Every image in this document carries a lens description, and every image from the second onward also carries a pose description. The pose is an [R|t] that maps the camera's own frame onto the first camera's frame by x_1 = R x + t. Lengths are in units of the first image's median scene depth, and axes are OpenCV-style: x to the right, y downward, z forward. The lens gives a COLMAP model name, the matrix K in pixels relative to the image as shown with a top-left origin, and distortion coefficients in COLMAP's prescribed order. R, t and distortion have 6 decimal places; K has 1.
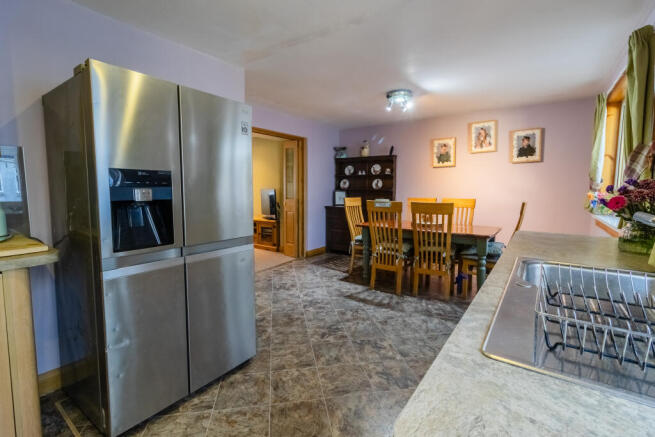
lens RADIAL K [[299.3, 0, 325.8], [0, 299.3, 214.0], [0, 0, 1]] dist [-0.001820, 0.000253]
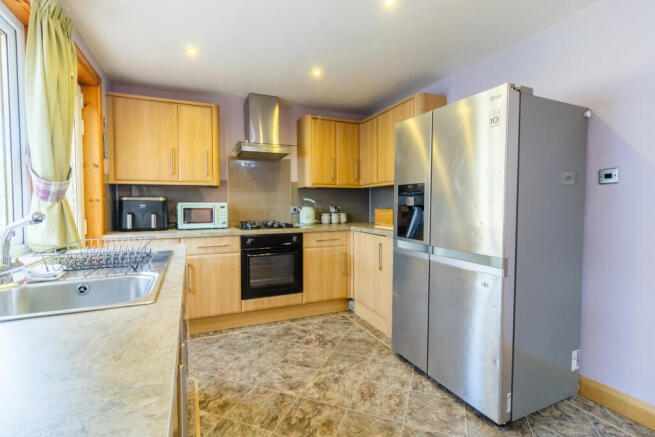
lens RADIAL K [[299.3, 0, 325.5], [0, 299.3, 216.8], [0, 0, 1]] dist [-0.001820, 0.000253]
pose [[-0.497157, 0.039271, -0.866771, 0.747659], [-0.076795, 0.993063, 0.089041, -0.078173], [0.864255, 0.110831, -0.490692, 1.205029]]
